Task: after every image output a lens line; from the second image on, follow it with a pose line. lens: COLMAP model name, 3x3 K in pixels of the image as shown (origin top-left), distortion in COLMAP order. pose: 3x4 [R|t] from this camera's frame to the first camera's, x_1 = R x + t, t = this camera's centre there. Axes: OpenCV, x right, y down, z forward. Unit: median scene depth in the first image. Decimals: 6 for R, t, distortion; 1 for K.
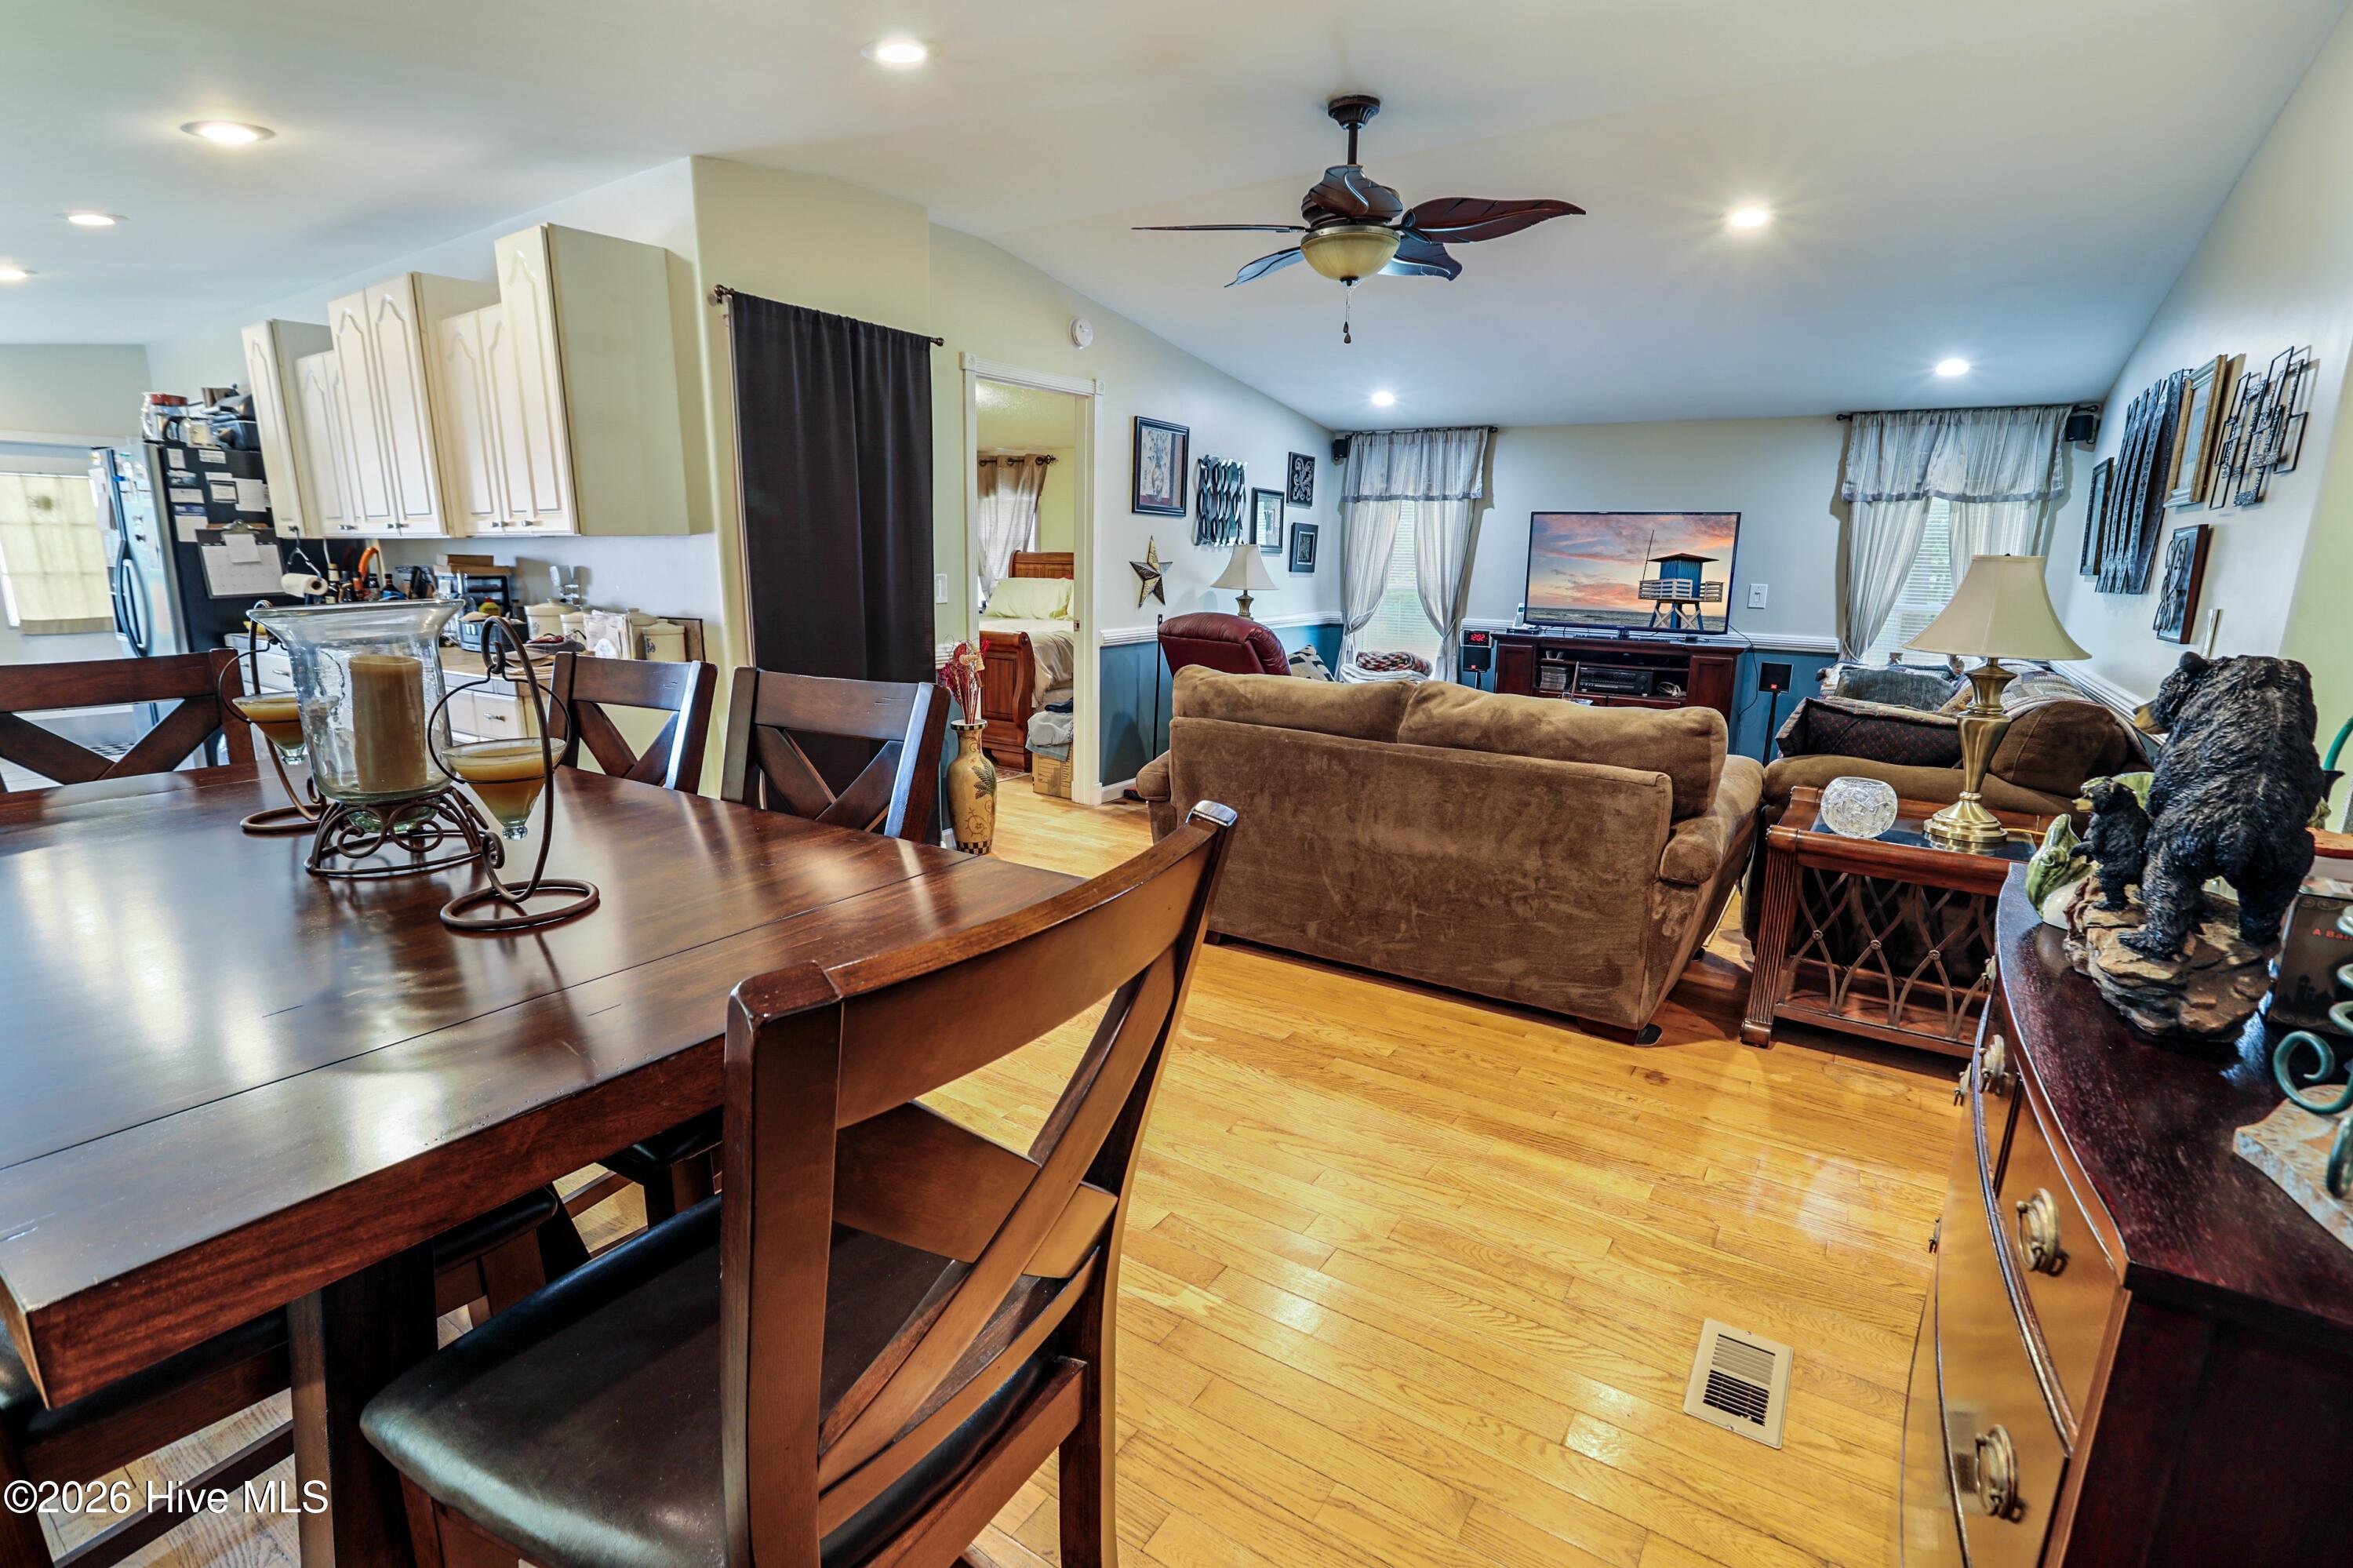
lens RADIAL K [[1071.2, 0, 1170.2], [0, 1071.2, 790.2], [0, 0, 1]] dist [-0.072514, 0.037635]
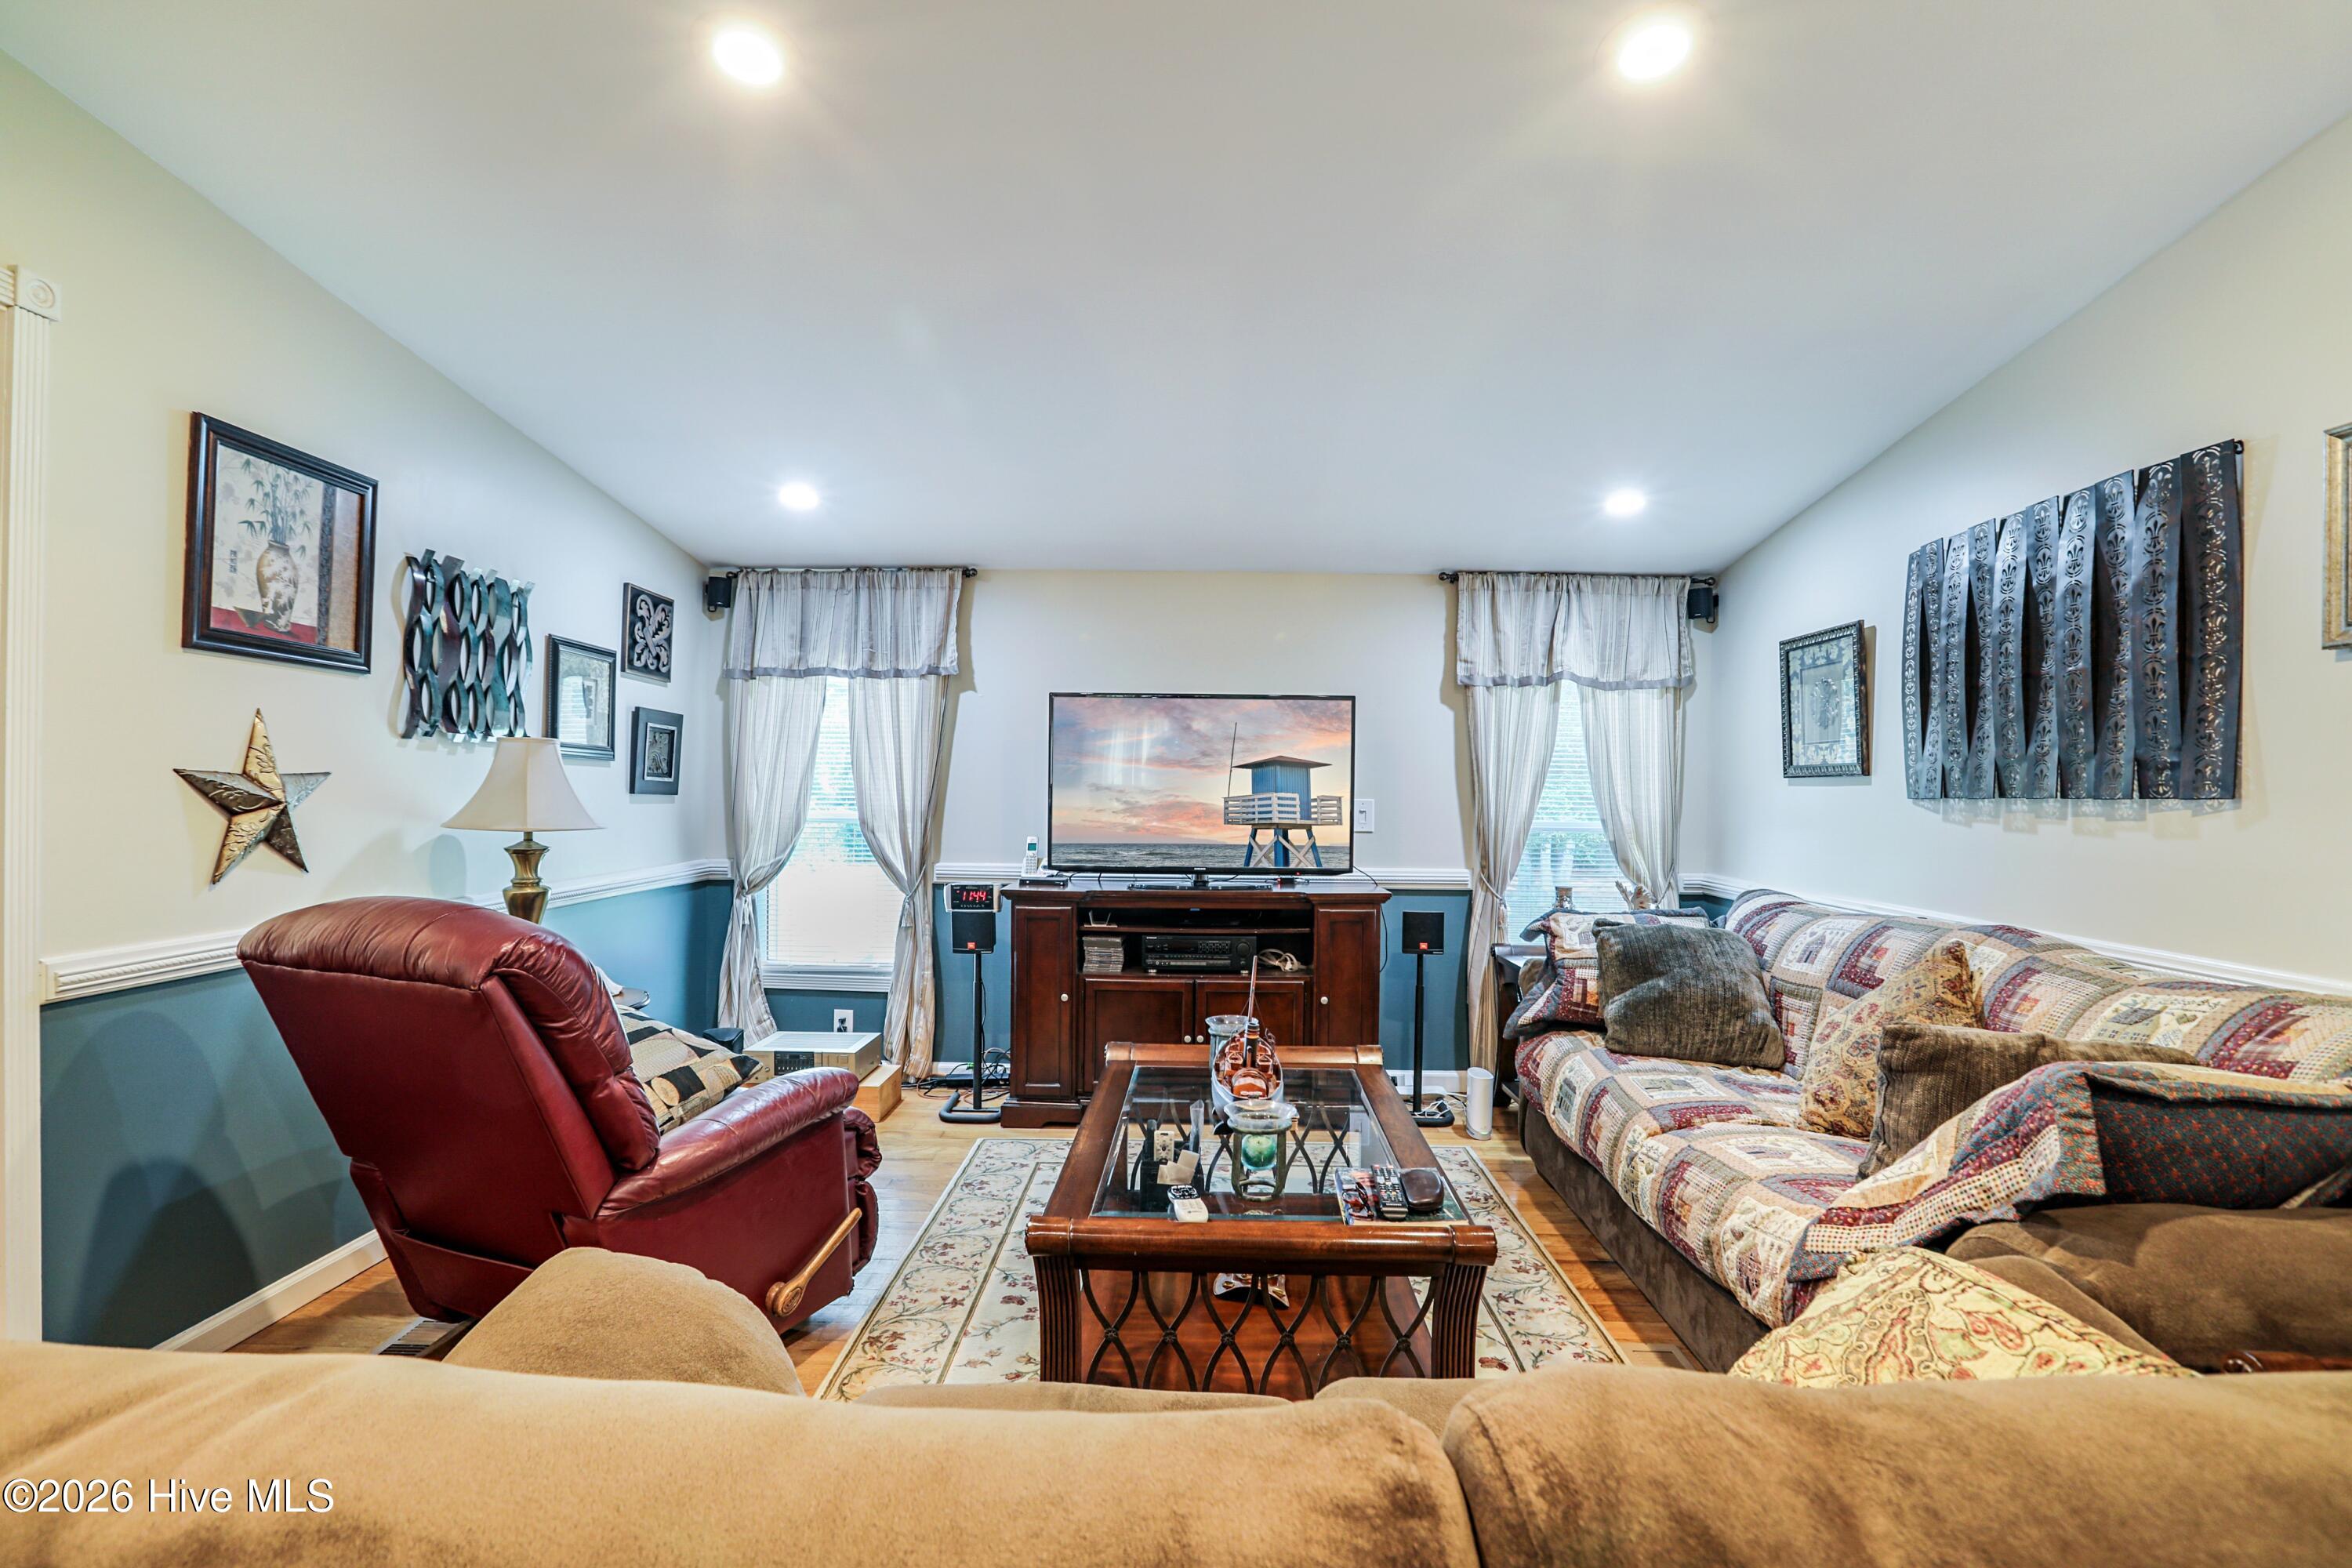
lens RADIAL K [[1070.7, 0, 1169.7], [0, 1070.7, 790.2], [0, 0, 1]] dist [-0.072514, 0.037635]
pose [[0.841736, -0.006902, 0.539846, 0.059329], [0.117844, 0.978157, -0.171239, -0.090441], [-0.526872, 0.207755, 0.824162, 0.455492]]
